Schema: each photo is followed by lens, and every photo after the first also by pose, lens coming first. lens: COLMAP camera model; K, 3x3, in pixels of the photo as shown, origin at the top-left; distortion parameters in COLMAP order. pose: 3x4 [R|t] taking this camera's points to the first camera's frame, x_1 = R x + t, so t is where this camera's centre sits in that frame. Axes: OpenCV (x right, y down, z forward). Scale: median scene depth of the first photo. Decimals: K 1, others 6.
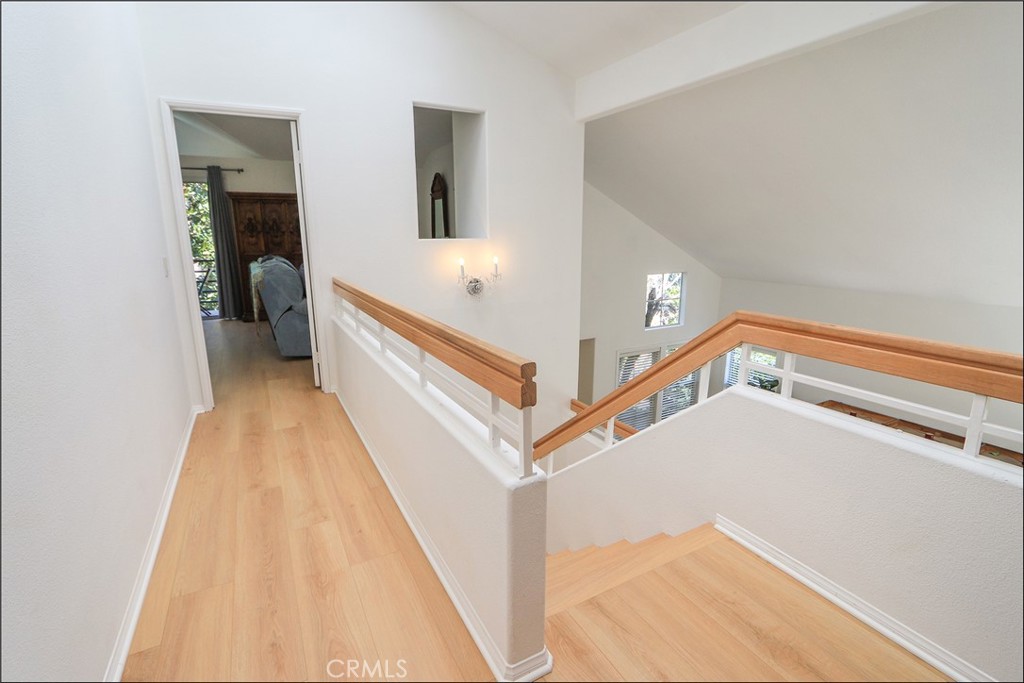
lens RADIAL K [[475.7, 0, 506.7], [0, 475.7, 334.7], [0, 0, 1]] dist [-0.013929, 0.000763]
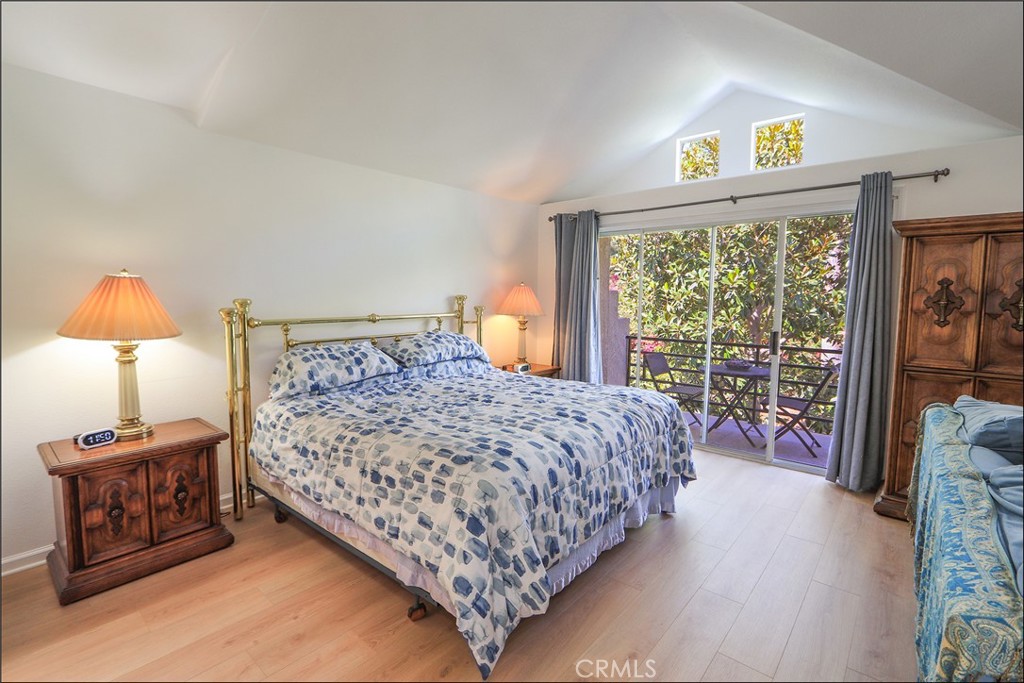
lens RADIAL K [[475.7, 0, 506.7], [0, 475.7, 334.7], [0, 0, 1]] dist [-0.013929, 0.000763]
pose [[0.354270, 0.081757, -0.931563, -0.294197], [-0.208533, 0.977993, 0.006527, -0.122846], [0.911596, 0.191950, 0.363522, 0.514446]]
